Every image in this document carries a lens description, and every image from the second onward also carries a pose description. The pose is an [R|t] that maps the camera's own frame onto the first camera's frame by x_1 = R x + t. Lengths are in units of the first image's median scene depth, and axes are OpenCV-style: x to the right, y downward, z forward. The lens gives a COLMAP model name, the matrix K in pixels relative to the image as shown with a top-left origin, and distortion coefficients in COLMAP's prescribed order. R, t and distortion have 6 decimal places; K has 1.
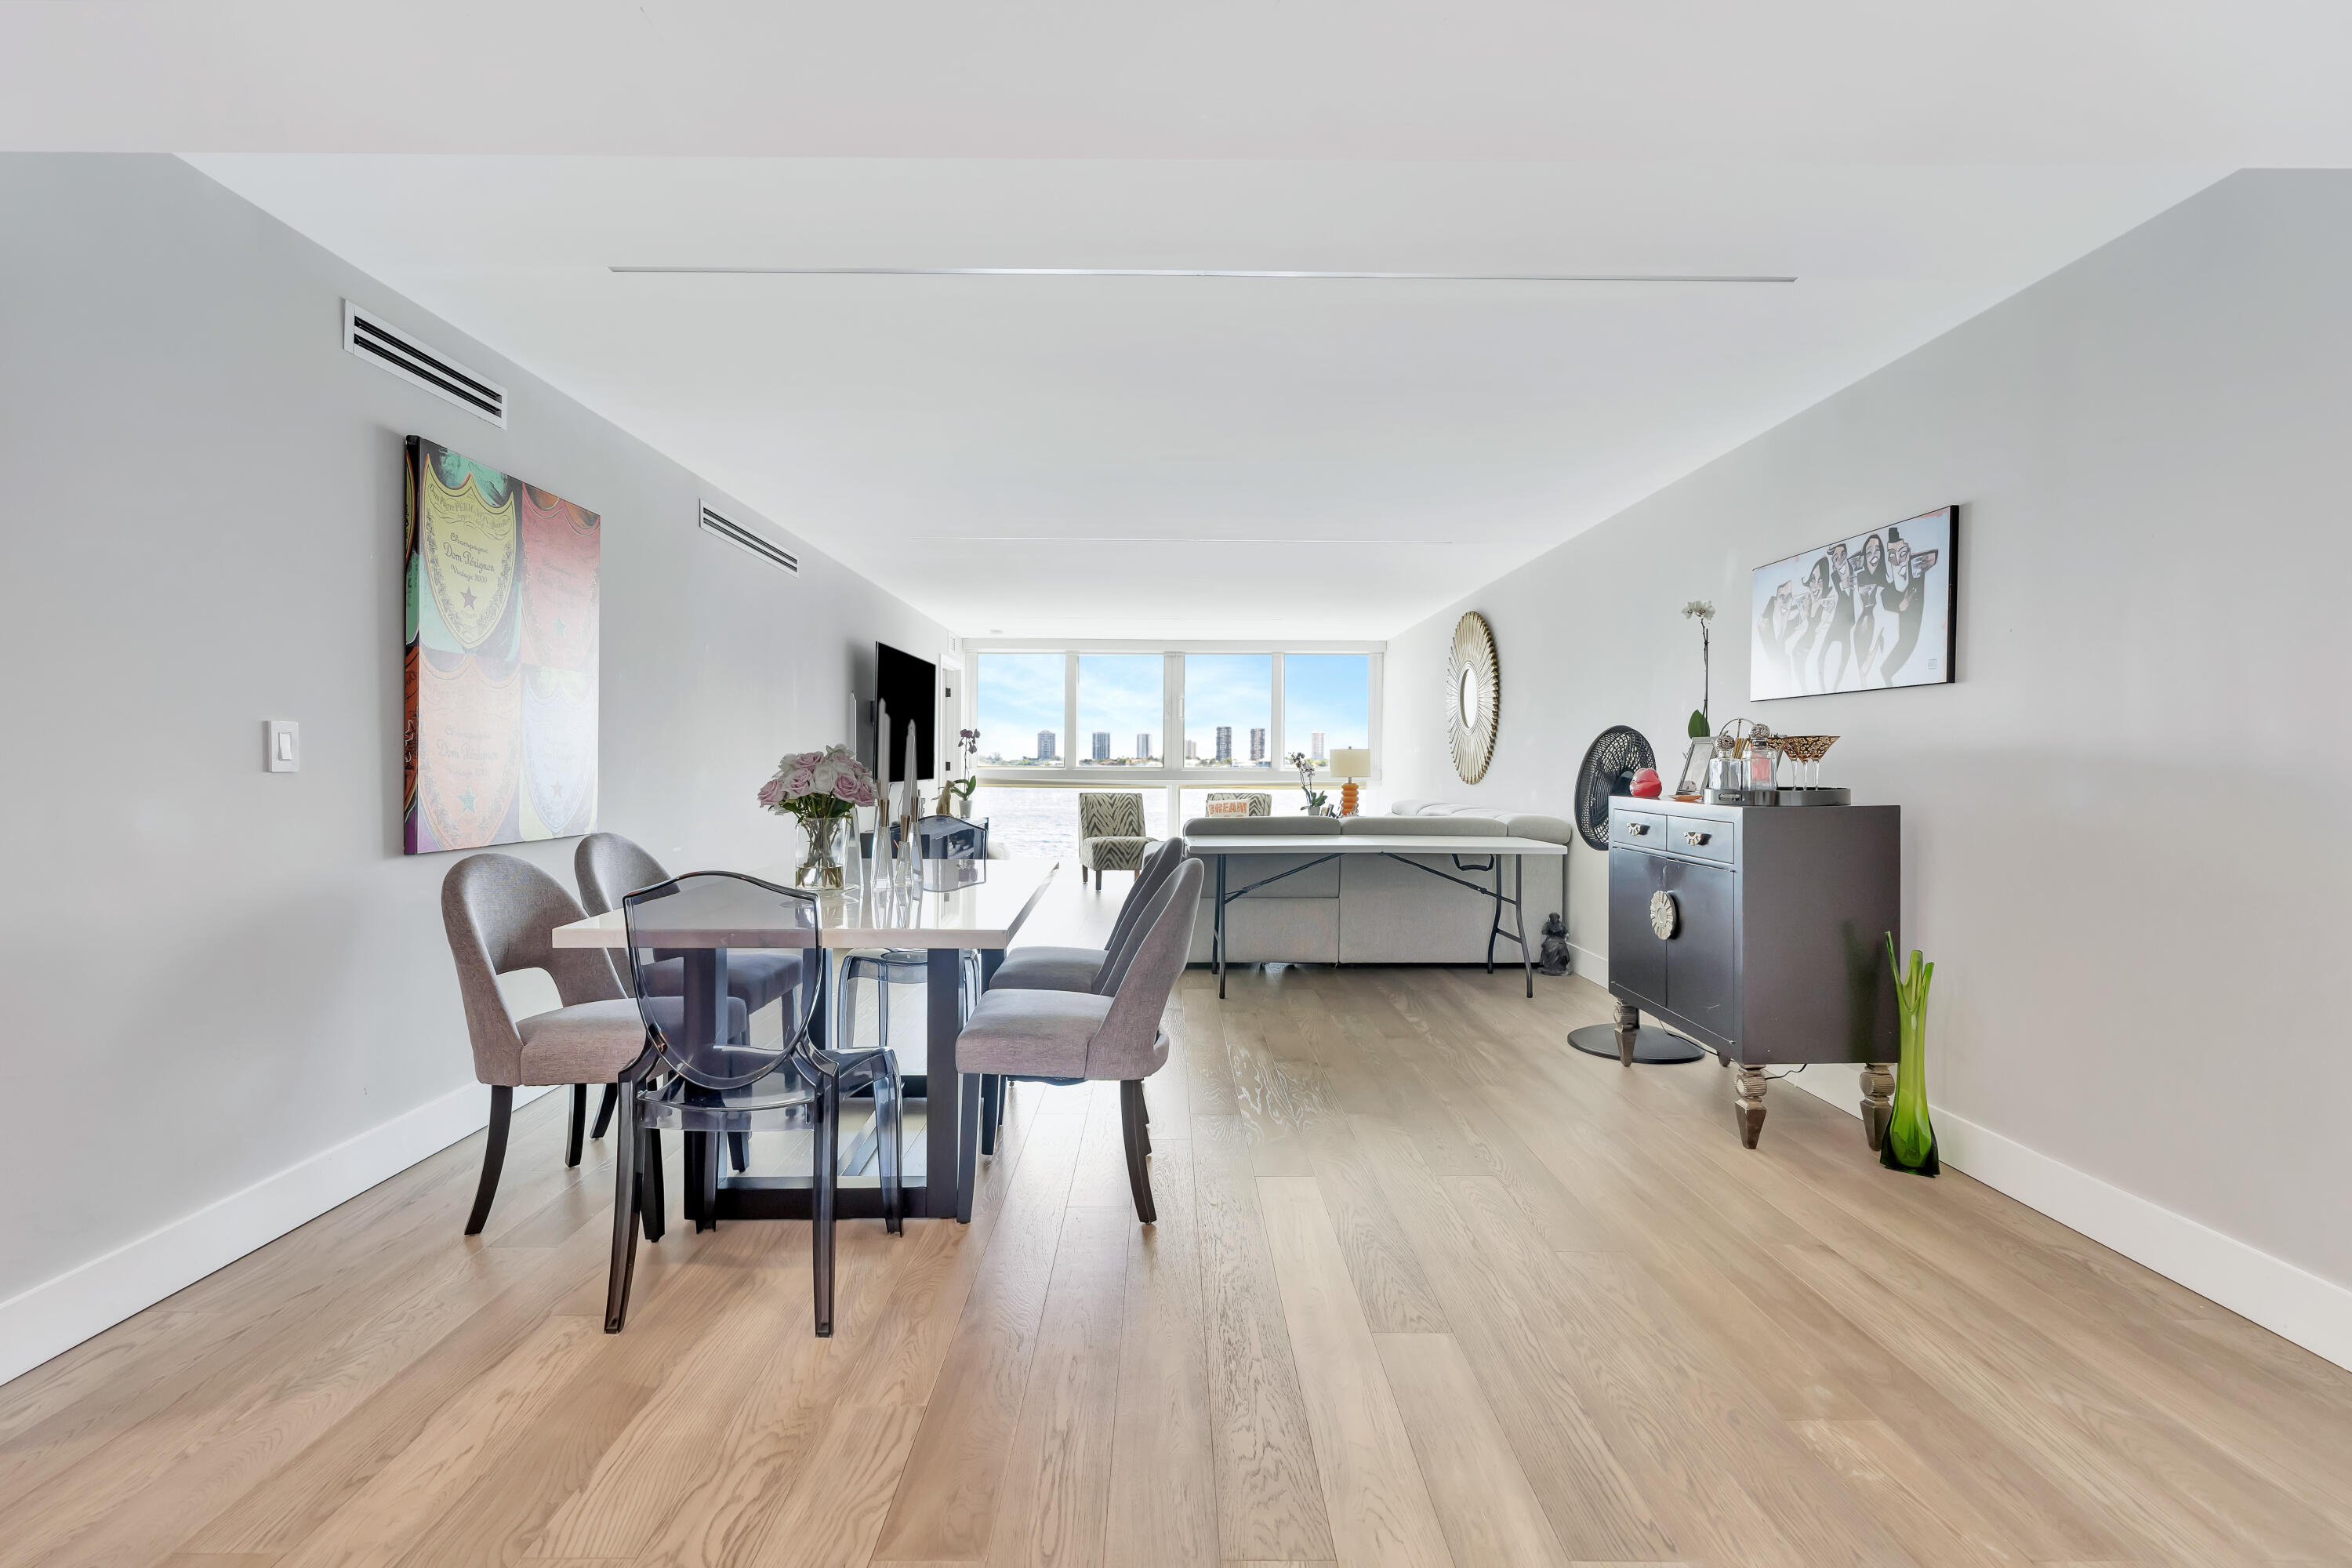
lens RADIAL K [[1069.8, 0, 1133.2], [0, 1069.8, 768.0], [0, 0, 1]] dist [-0.009888, 0.003302]
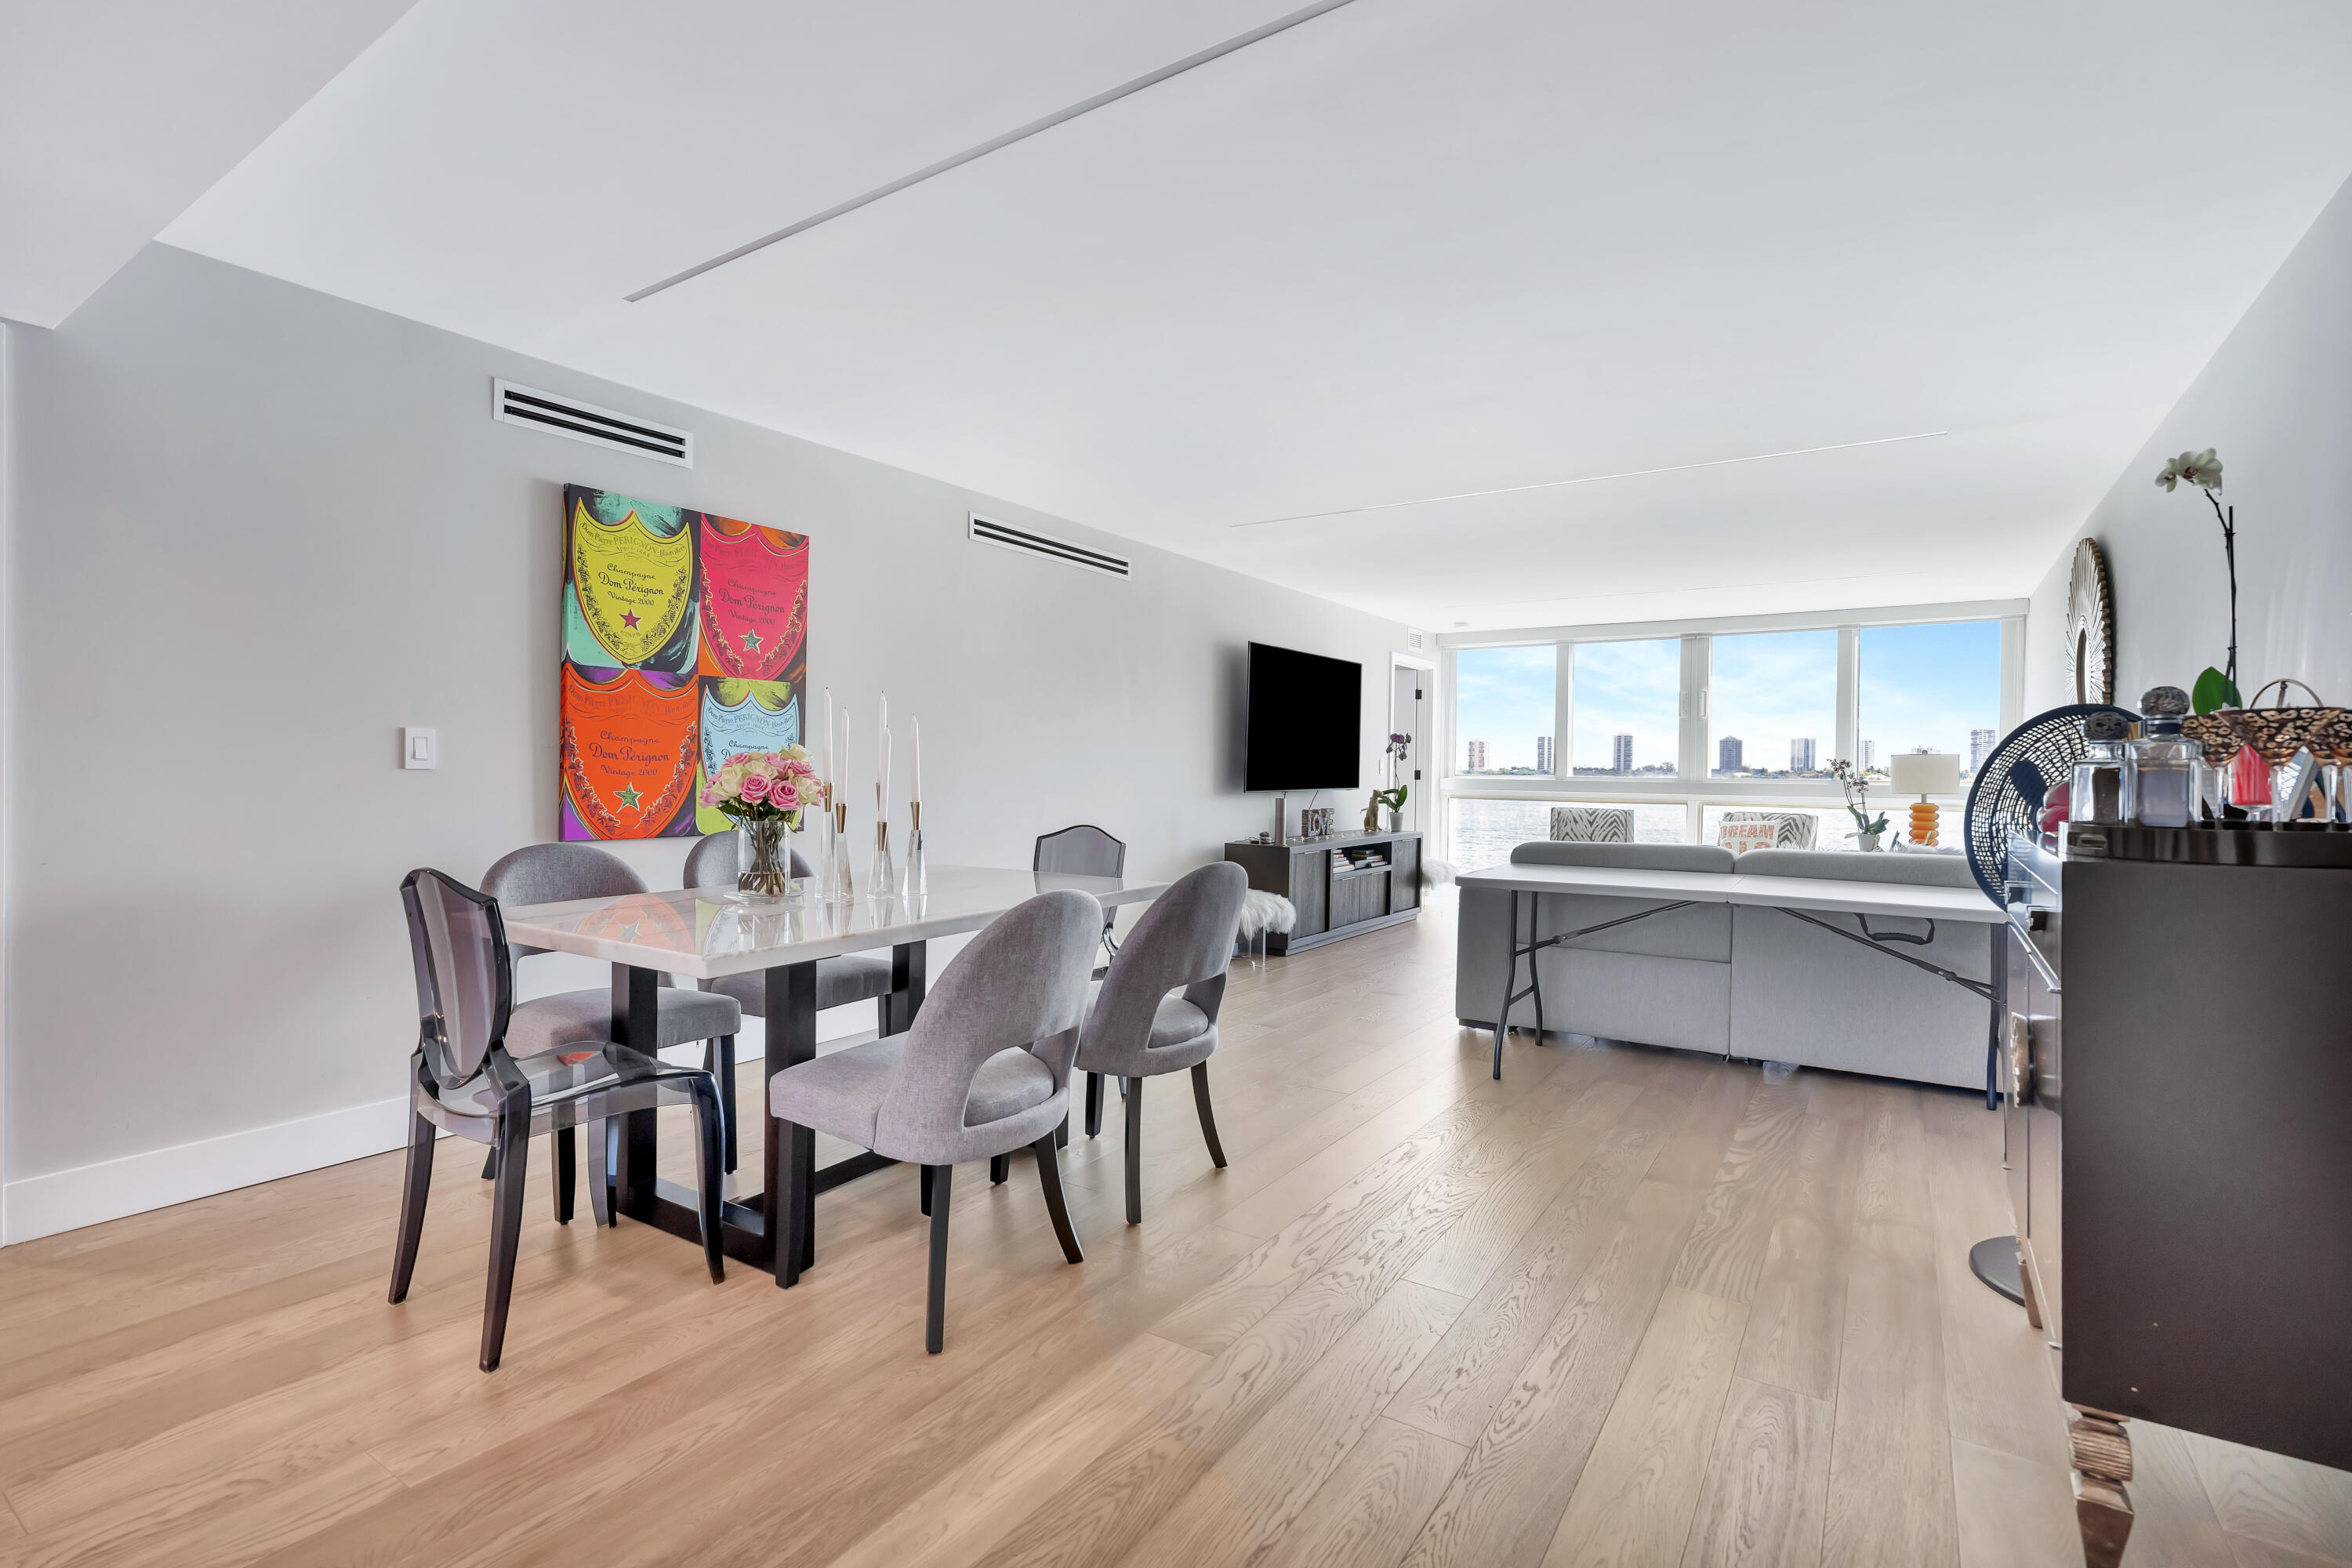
lens RADIAL K [[1069.8, 0, 1138.6], [0, 1069.8, 771.2], [0, 0, 1]] dist [-0.009888, 0.003302]
pose [[0.830598, 0.006053, -0.556840, 0.269935], [-0.009506, 0.999949, -0.003310, 0.001005], [0.556792, 0.008042, 0.830613, 0.204748]]
